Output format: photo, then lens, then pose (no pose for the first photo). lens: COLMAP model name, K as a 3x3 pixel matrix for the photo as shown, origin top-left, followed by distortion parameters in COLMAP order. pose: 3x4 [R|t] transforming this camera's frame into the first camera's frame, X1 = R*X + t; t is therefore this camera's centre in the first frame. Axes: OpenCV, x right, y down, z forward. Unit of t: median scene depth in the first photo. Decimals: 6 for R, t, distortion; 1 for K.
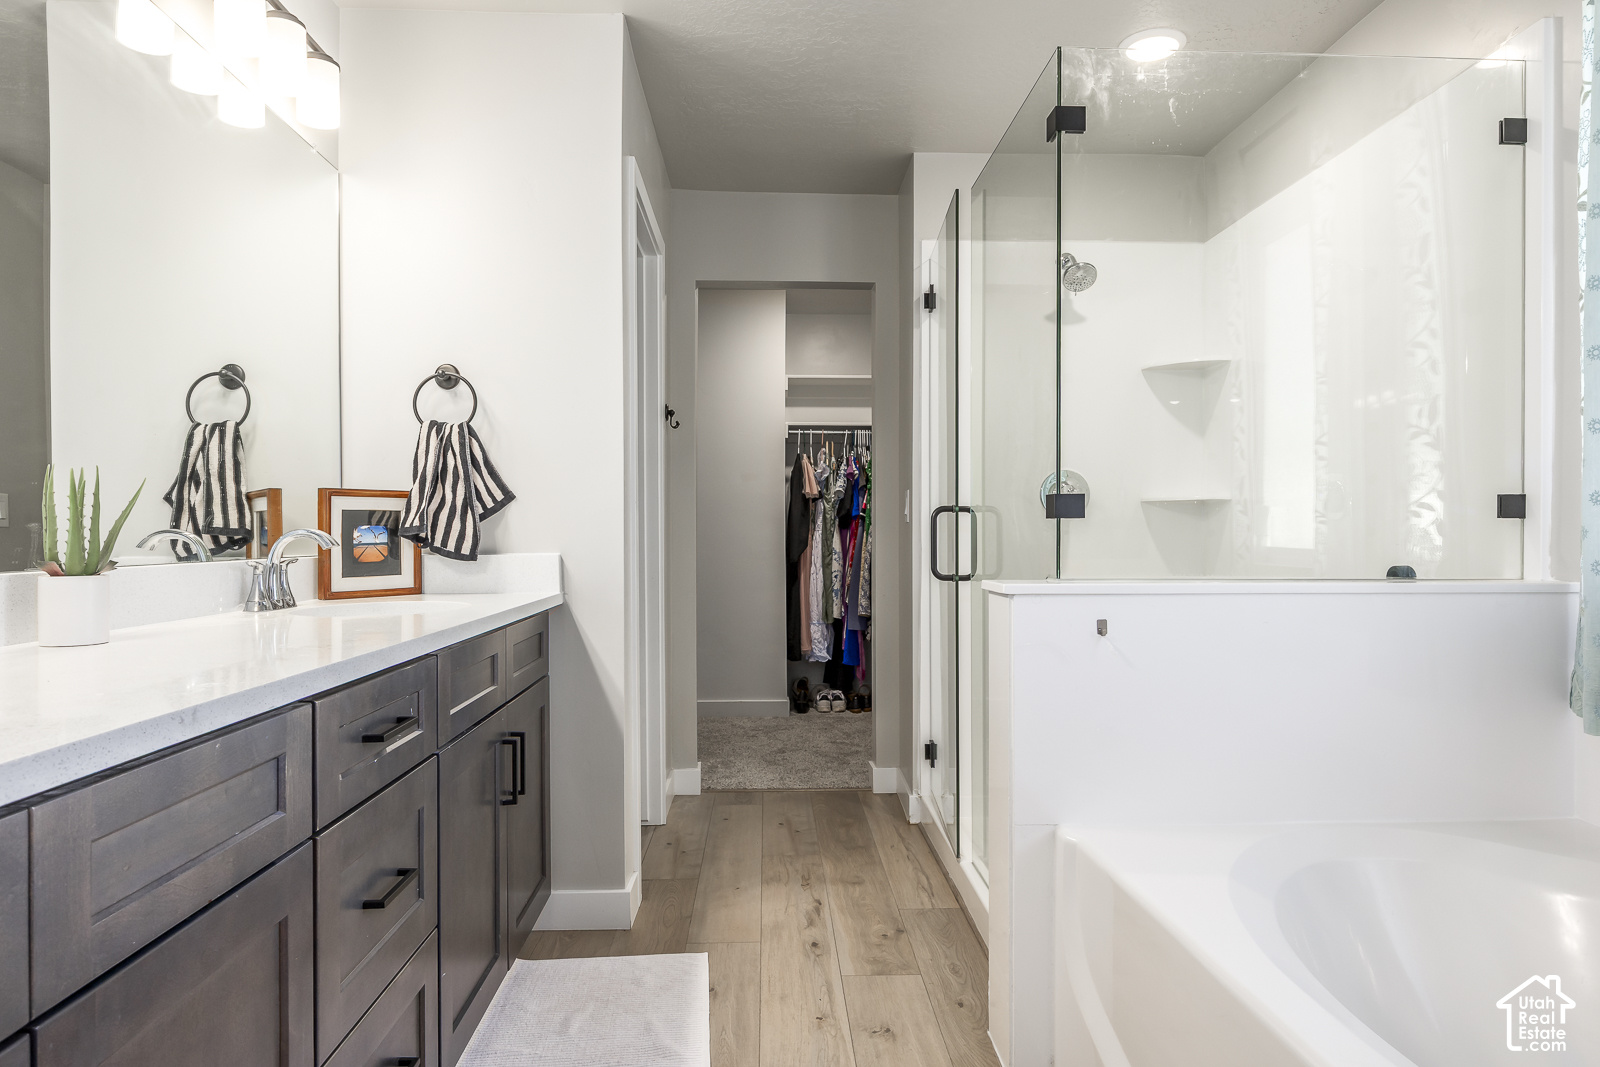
lens RADIAL K [[938.9, 0, 800.0], [0, 938.9, 533.5], [0, 0, 1]] dist [-0.006040, -0.001278]
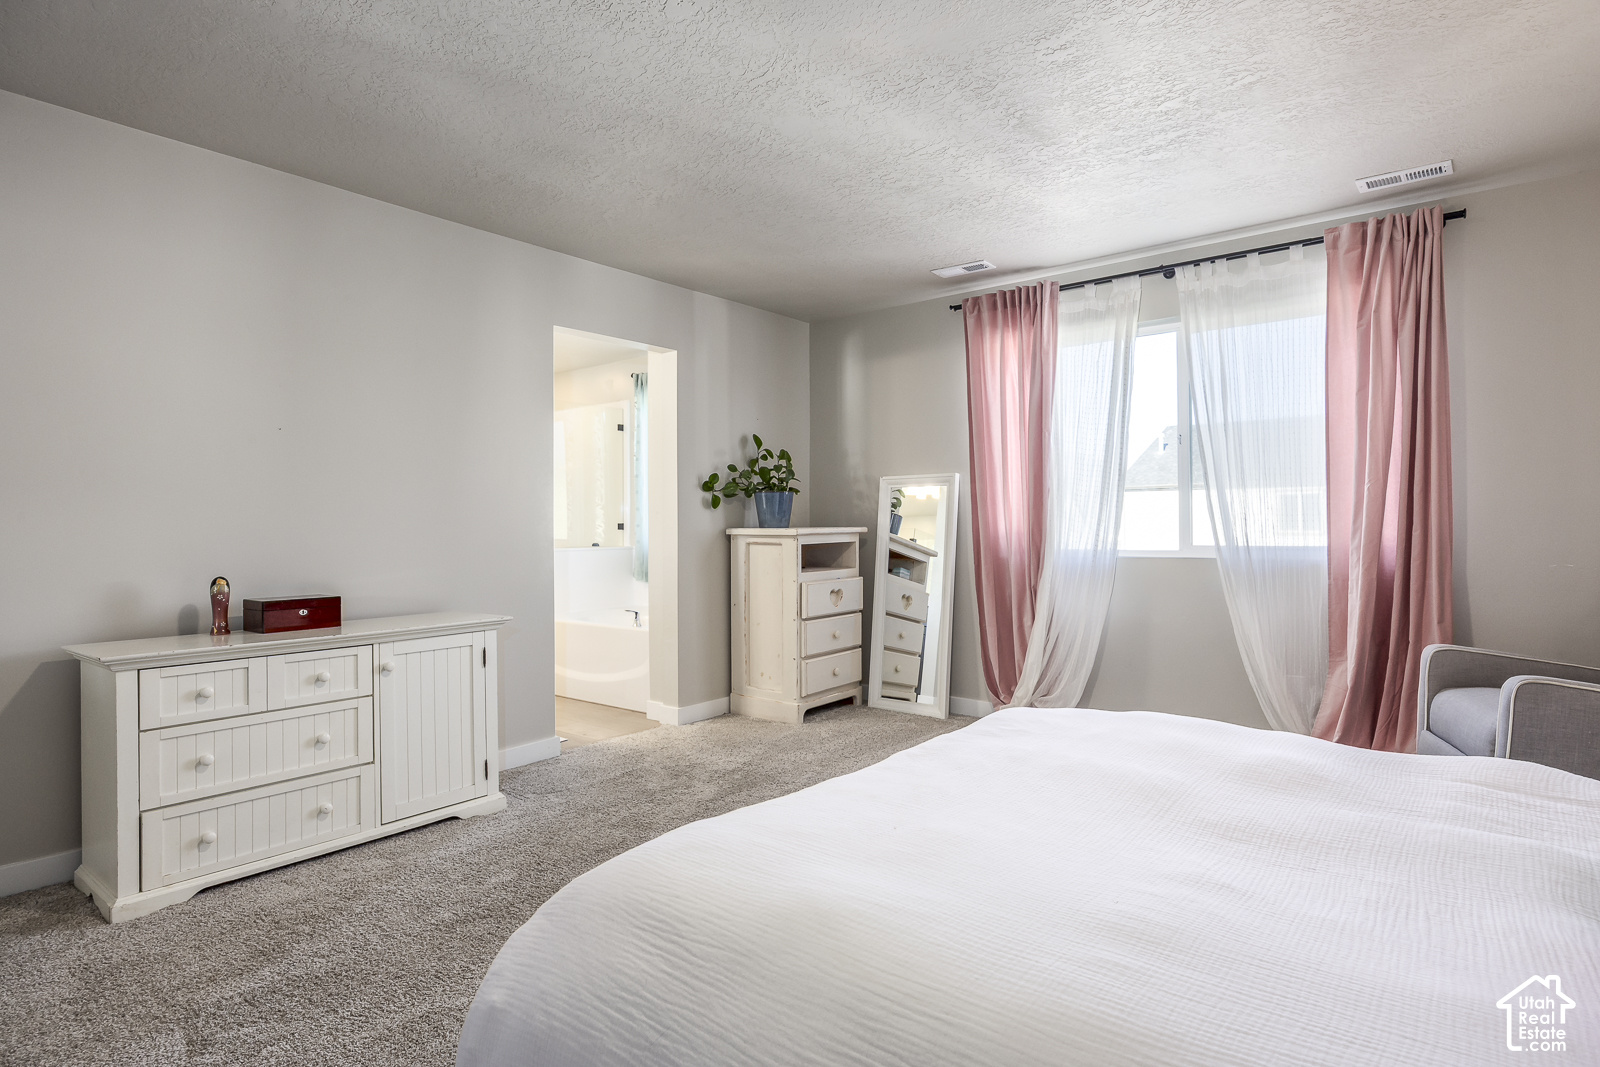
lens RADIAL K [[831.7, 0, 800.0], [0, 831.7, 533.5], [0, 0, 1]] dist [-0.000607, 0.000020]
pose [[0.652038, -0.011724, 0.758096, -0.503650], [0.007528, 0.999931, 0.008990, -0.010144], [-0.758149, -0.000155, 0.652081, -0.666593]]
